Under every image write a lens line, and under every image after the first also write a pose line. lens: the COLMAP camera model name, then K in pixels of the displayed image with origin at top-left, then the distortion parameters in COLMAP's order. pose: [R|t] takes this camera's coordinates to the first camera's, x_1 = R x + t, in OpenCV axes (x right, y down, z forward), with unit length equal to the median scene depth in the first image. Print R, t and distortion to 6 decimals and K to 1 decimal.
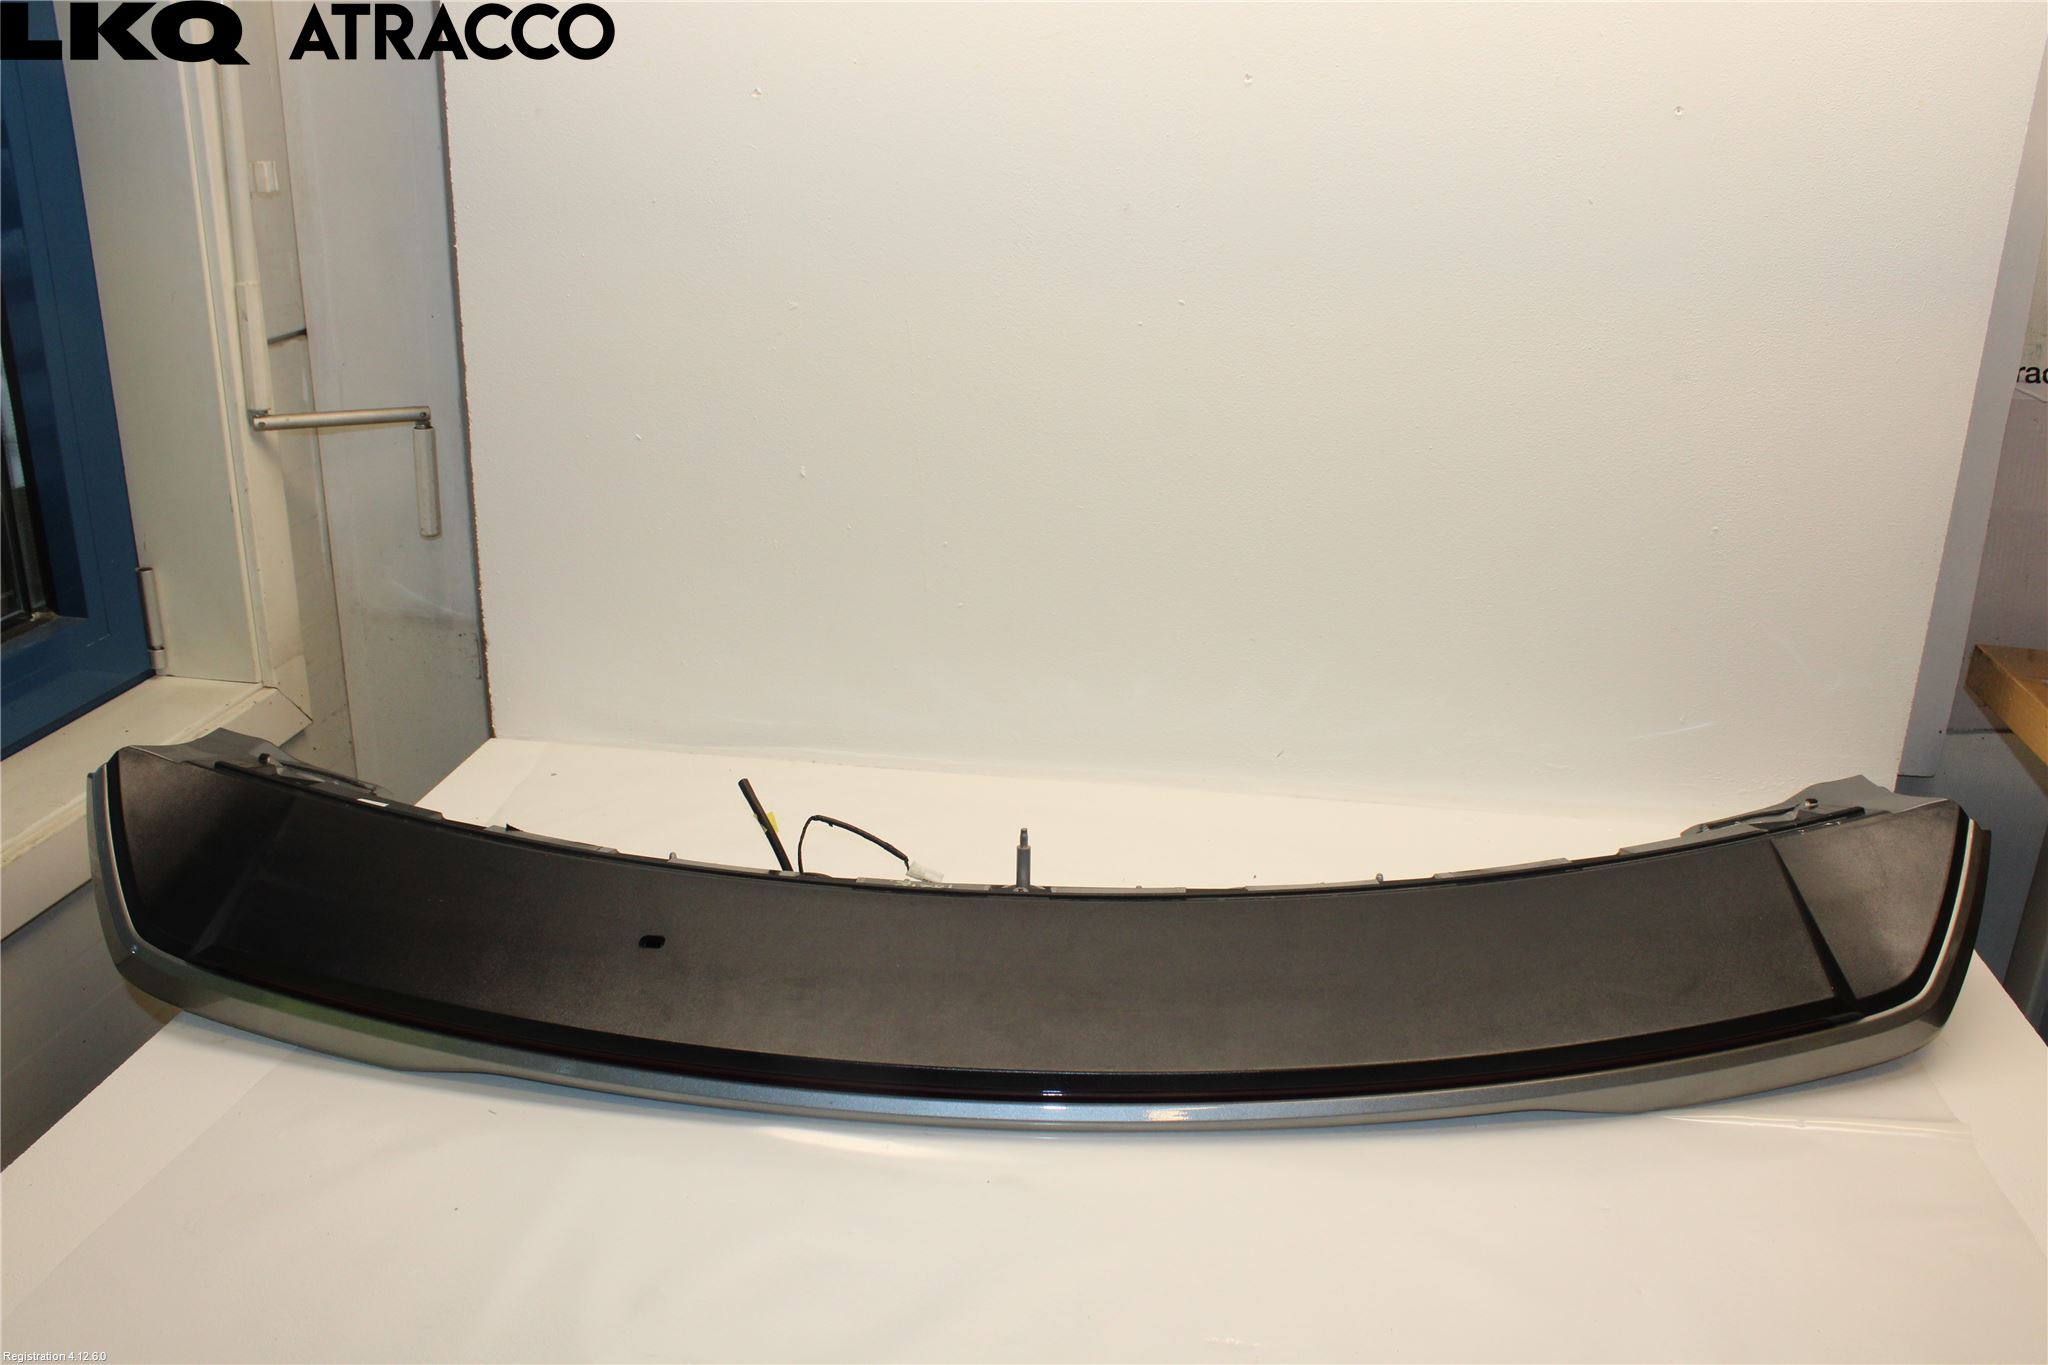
lens RADIAL K [[1671.9, 0, 1031.8], [0, 1671.9, 669.7], [0, 0, 1]] dist [-0.140772, 0.089128]
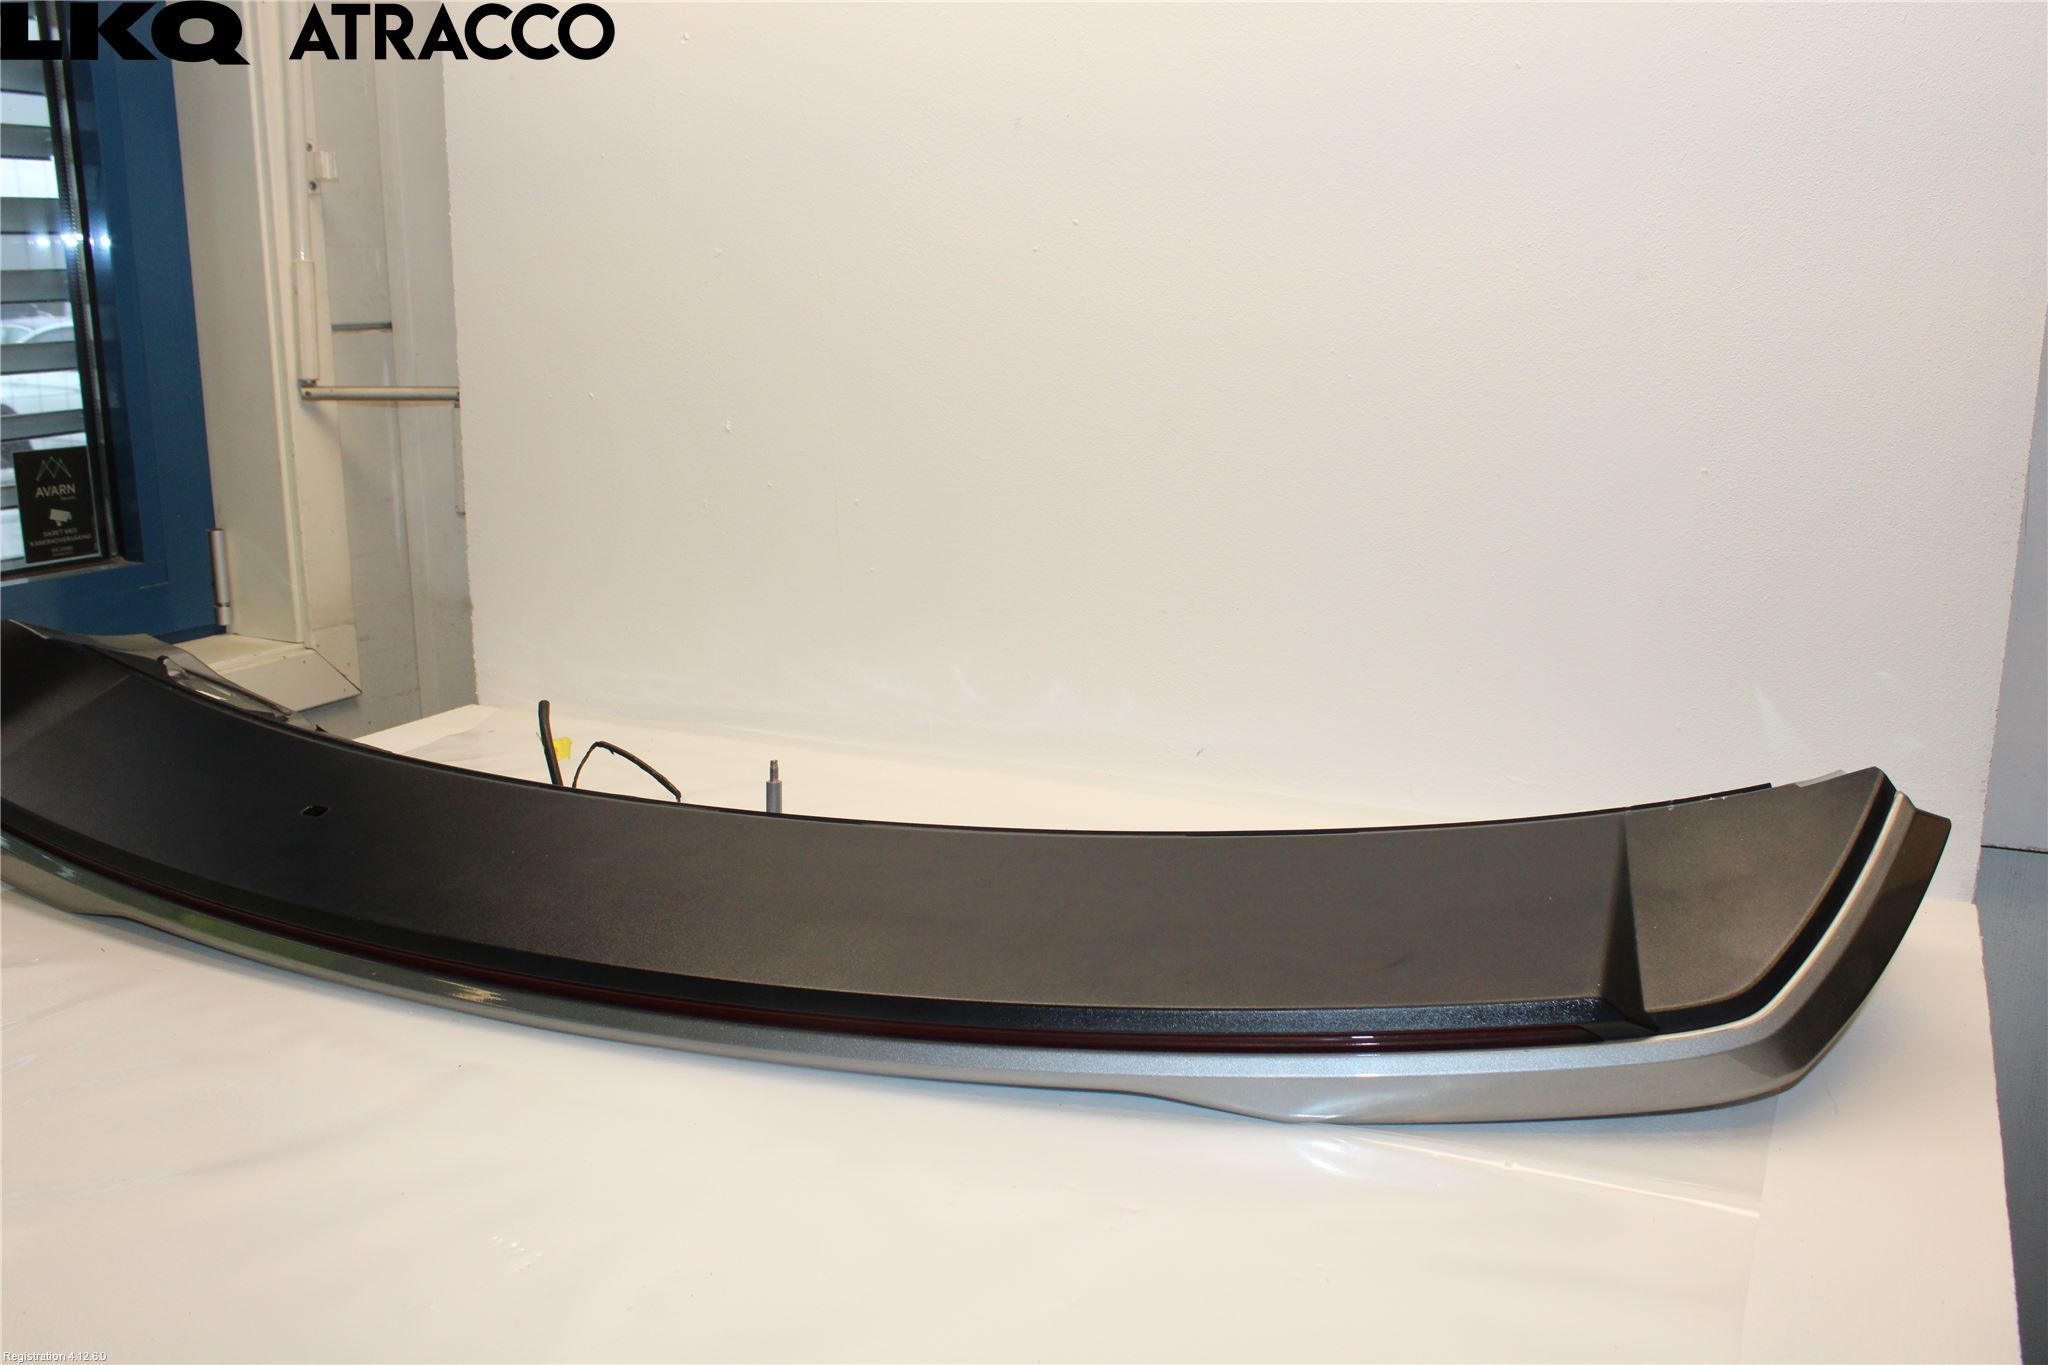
lens RADIAL K [[1671.9, 0, 1022.9], [0, 1671.9, 674.4], [0, 0, 1]] dist [-0.140772, 0.089128]
pose [[0.947840, 0.047613, -0.315169, 0.380763], [-0.085860, 0.990371, -0.108597, 0.129172], [0.306964, 0.129993, 0.942802, 0.189093]]
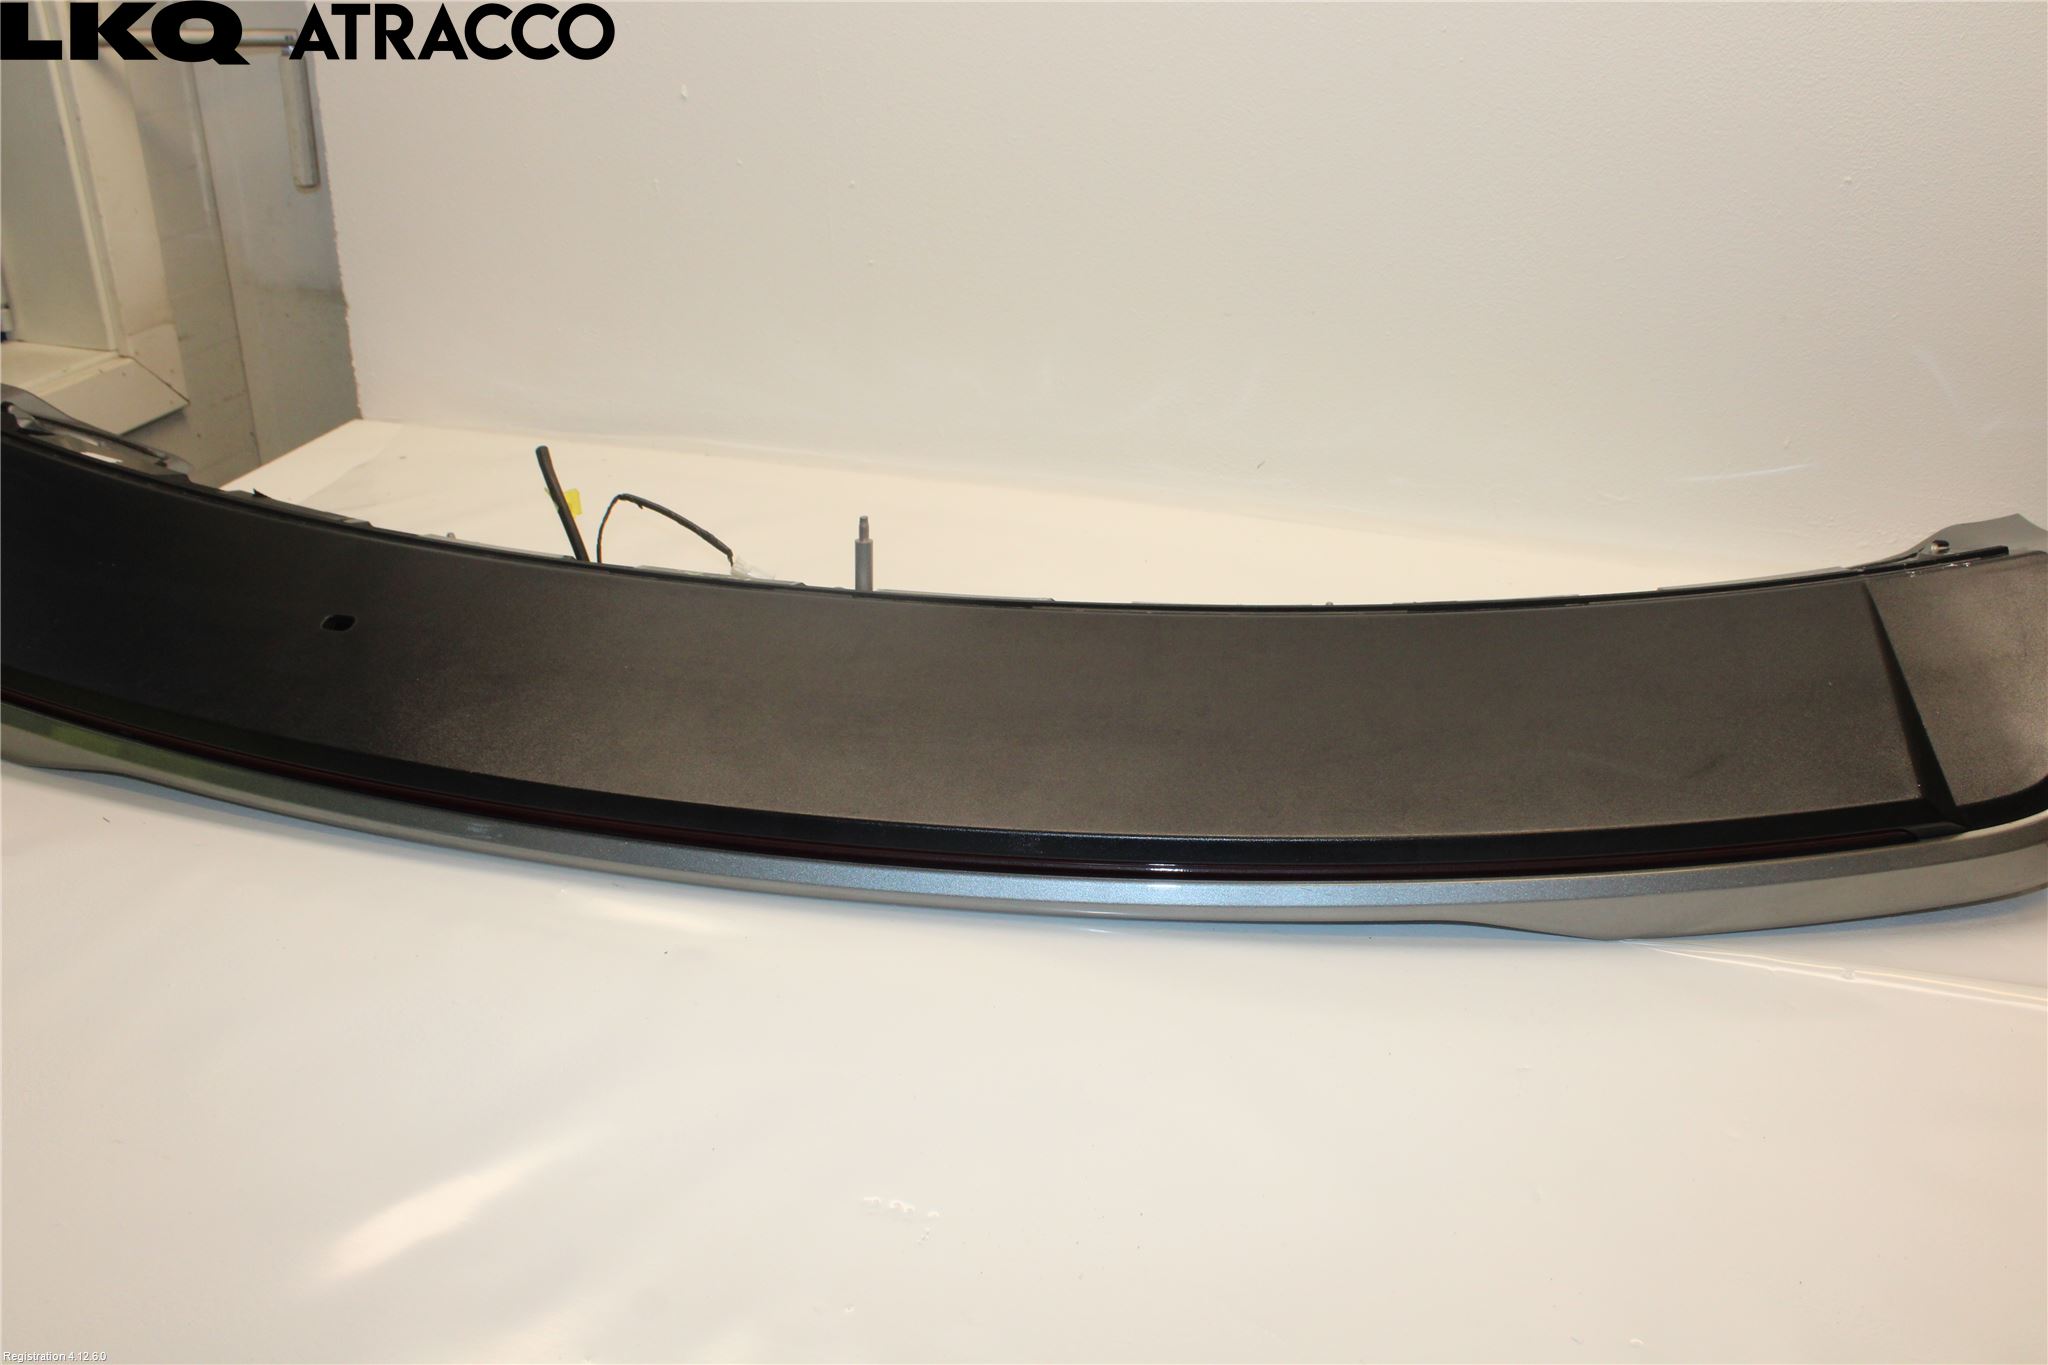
lens RADIAL K [[1671.9, 0, 1028.1], [0, 1671.9, 685.8], [0, 0, 1]] dist [-0.140772, 0.089128]
pose [[0.992019, 0.059777, -0.111016, 0.154002], [-0.045309, 0.990667, 0.128556, 0.067146], [0.117664, -0.122500, 0.985469, 0.227561]]
